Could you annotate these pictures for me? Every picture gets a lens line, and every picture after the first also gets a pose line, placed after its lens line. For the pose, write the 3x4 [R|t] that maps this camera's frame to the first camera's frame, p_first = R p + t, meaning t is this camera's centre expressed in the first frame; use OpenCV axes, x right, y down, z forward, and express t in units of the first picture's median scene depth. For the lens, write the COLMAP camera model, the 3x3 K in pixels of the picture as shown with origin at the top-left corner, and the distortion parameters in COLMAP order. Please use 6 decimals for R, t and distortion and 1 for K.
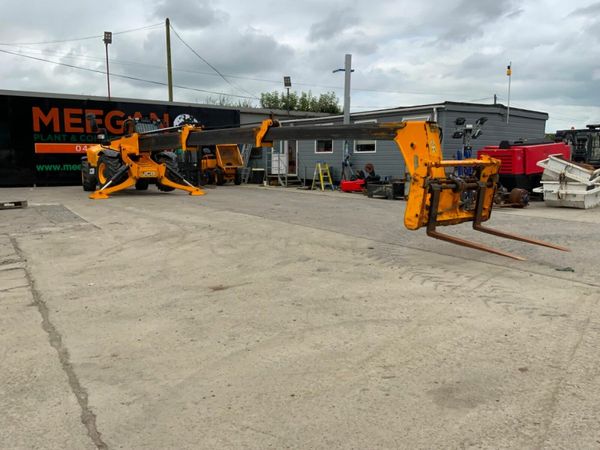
lens RADIAL K [[491.6, 0, 300.0], [0, 491.6, 225.0], [0, 0, 1]] dist [0.045434, -0.096451]
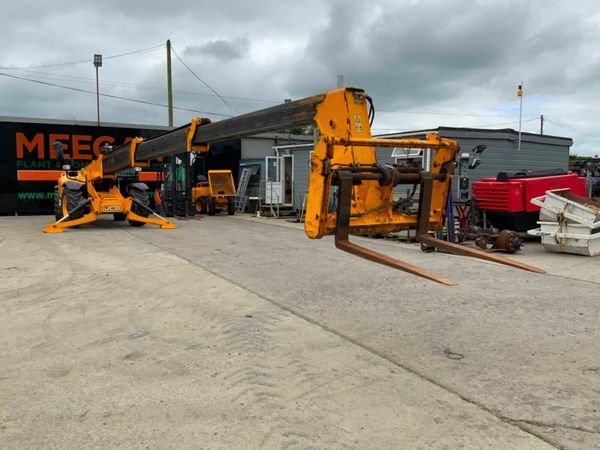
lens RADIAL K [[515.7, 0, 300.0], [0, 515.7, 225.0], [0, 0, 1]] dist [0.007975, -0.002567]
pose [[0.996132, 0.012325, -0.087001, 0.099849], [-0.016529, 0.998722, -0.047768, -0.021097], [0.086301, 0.049021, 0.995062, 0.056297]]
